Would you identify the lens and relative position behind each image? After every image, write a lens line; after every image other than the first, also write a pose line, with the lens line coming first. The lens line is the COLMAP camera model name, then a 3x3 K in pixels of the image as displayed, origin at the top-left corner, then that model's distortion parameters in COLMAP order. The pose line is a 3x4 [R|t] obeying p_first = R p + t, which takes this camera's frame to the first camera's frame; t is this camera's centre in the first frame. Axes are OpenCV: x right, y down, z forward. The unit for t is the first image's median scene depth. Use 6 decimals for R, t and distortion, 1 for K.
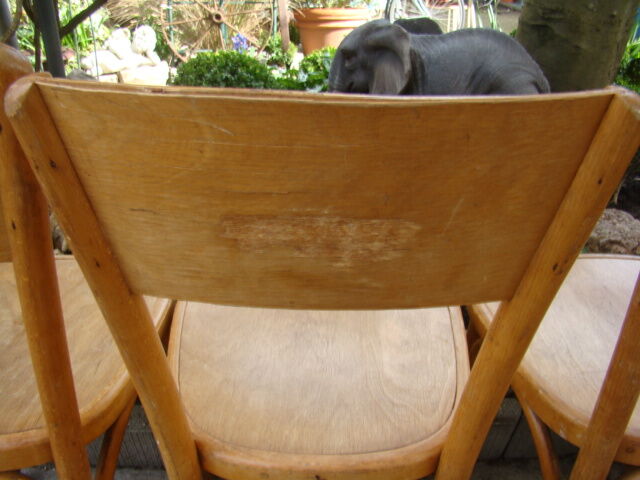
lens RADIAL K [[597.9, 0, 316.3], [0, 597.9, 243.8], [0, 0, 1]] dist [-0.128290, 0.000000]
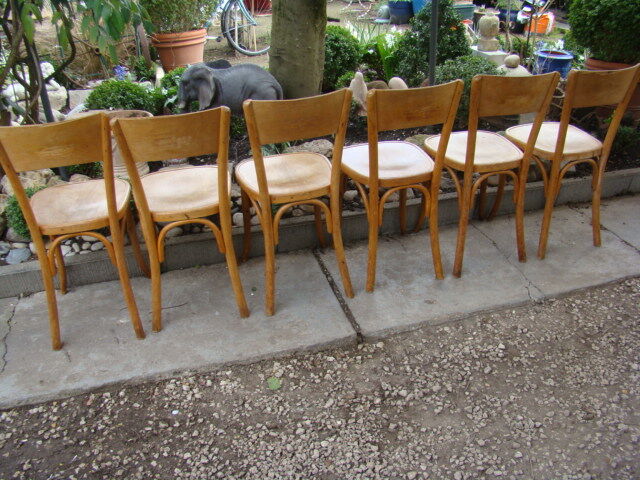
lens RADIAL K [[597.9, 0, 322.2], [0, 597.9, 239.1], [0, 0, 1]] dist [-0.128290, 0.000000]
pose [[0.968867, -0.154620, 0.193362, 0.036969], [0.150687, 0.987963, 0.034977, 0.227754], [-0.196443, -0.004751, 0.980504, -1.163749]]
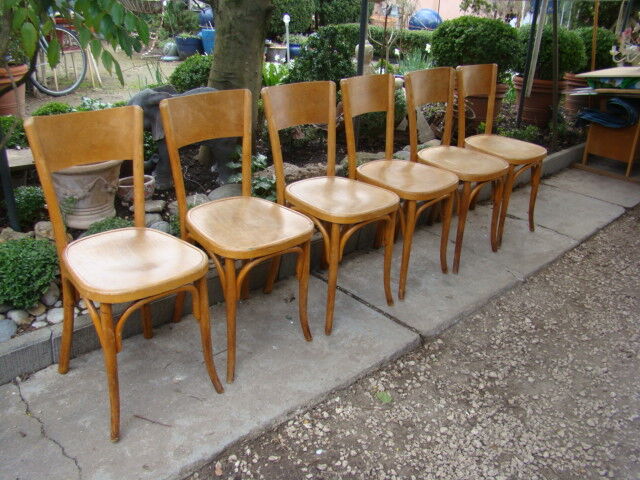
lens RADIAL K [[597.9, 0, 322.6], [0, 597.9, 238.5], [0, 0, 1]] dist [-0.128290, 0.000000]
pose [[0.752430, -0.255485, 0.607104, -0.763765], [0.272832, 0.959811, 0.065772, 0.103214], [-0.599509, 0.116148, 0.791895, -0.785005]]
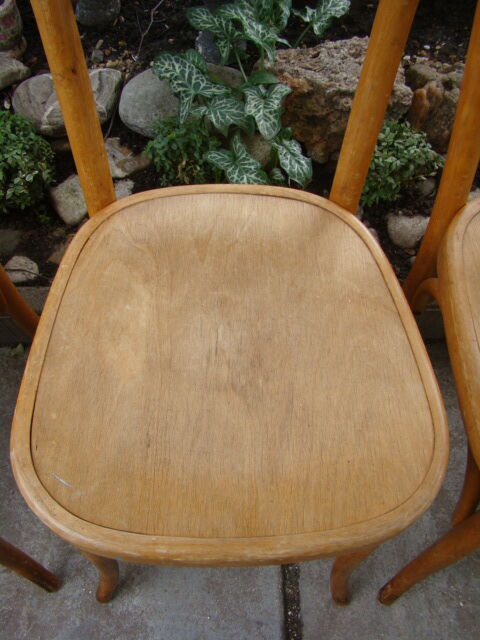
lens RADIAL K [[597.9, 0, 238.8], [0, 597.9, 318.8], [0, 0, 1]] dist [-0.128290, 0.000000]
pose [[0.999805, 0.012013, -0.015657, 0.356657], [-0.002894, 0.874033, 0.485857, -0.106340], [0.019521, -0.485717, 0.873898, 0.163229]]
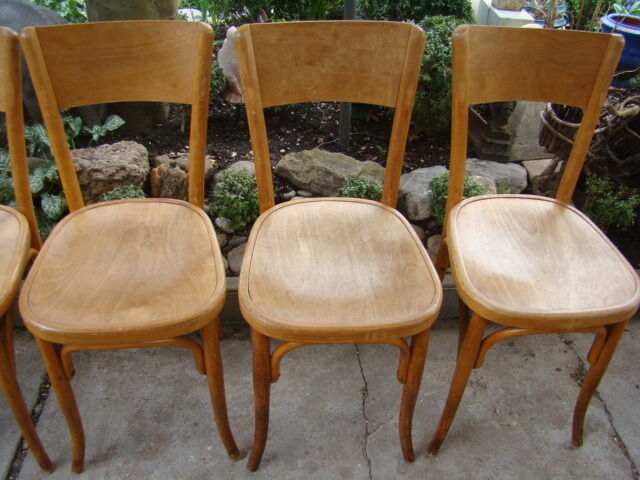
lens RADIAL K [[597.9, 0, 317.8], [0, 597.9, 245.3], [0, 0, 1]] dist [-0.128290, 0.000000]
pose [[0.999726, -0.002943, 0.023204, 0.899891], [-0.001230, 0.984064, 0.177811, -0.065878], [-0.023357, -0.177790, 0.983791, -0.319201]]
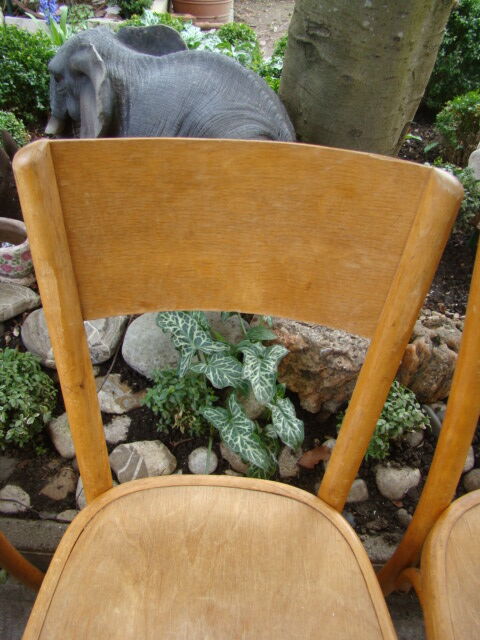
lens RADIAL K [[597.9, 0, 237.4], [0, 597.9, 323.8], [0, 0, 1]] dist [-0.128290, 0.000000]
pose [[0.997927, 0.062581, -0.014986, 0.351837], [-0.056806, 0.966123, 0.251753, -0.221282], [0.030234, -0.250380, 0.967676, 0.187057]]
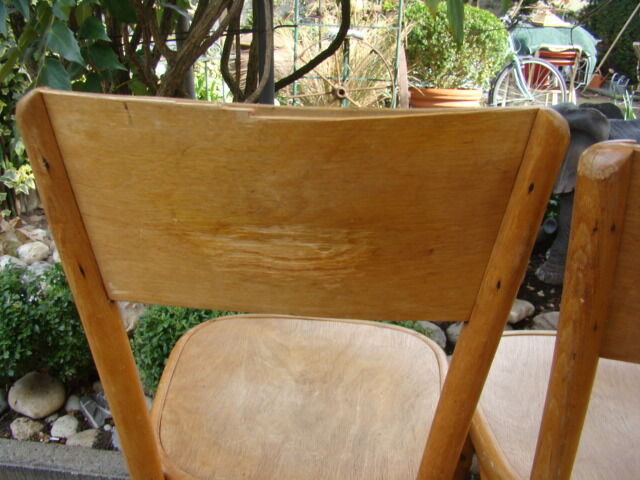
lens RADIAL K [[597.9, 0, 320.2], [0, 597.9, 245.0], [0, 0, 1]] dist [-0.128290, 0.000000]
pose [[0.993790, 0.052632, -0.098040, -0.224655], [-0.064074, 0.991006, -0.117477, 0.012390], [0.090975, 0.123029, 0.988224, -0.013651]]
